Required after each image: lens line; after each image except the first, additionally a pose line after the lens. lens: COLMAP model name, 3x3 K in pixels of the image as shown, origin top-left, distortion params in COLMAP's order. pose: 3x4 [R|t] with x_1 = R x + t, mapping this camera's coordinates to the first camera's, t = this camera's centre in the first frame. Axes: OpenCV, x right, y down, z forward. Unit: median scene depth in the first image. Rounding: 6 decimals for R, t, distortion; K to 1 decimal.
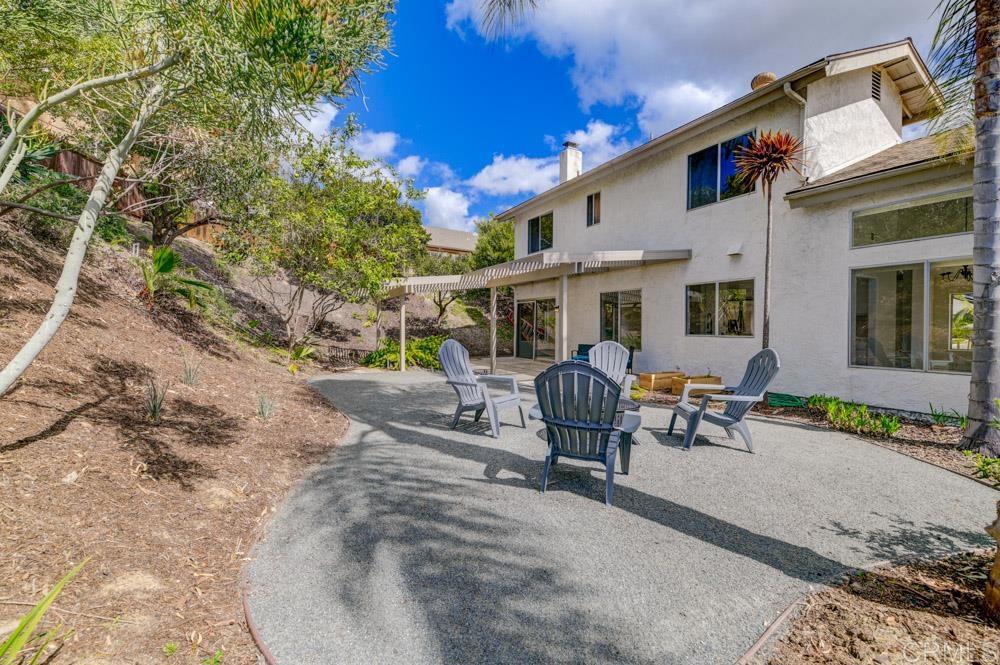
lens RADIAL K [[433.2, 0, 500.0], [0, 433.2, 332.5], [0, 0, 1]] dist [-0.009235, 0.000124]
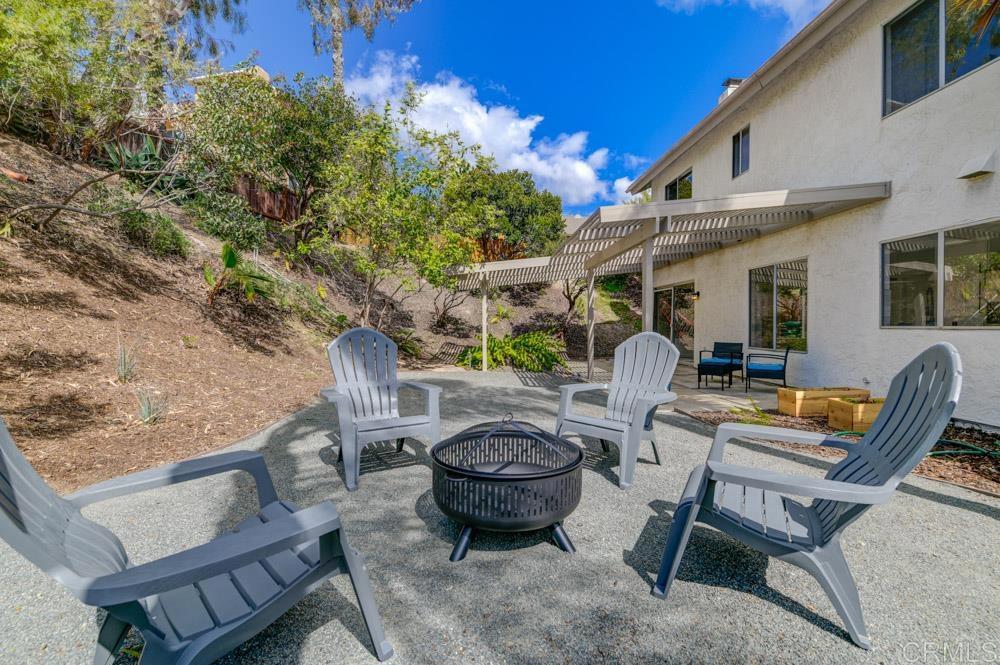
lens RADIAL K [[445.0, 0, 500.0], [0, 445.0, 332.5], [0, 0, 1]] dist [-0.012720, -0.000643]
pose [[0.916516, -0.000481, -0.399999, 0.152653], [0.001143, 0.999998, 0.001416, 0.009481], [0.399997, -0.001755, 0.916515, 0.186653]]
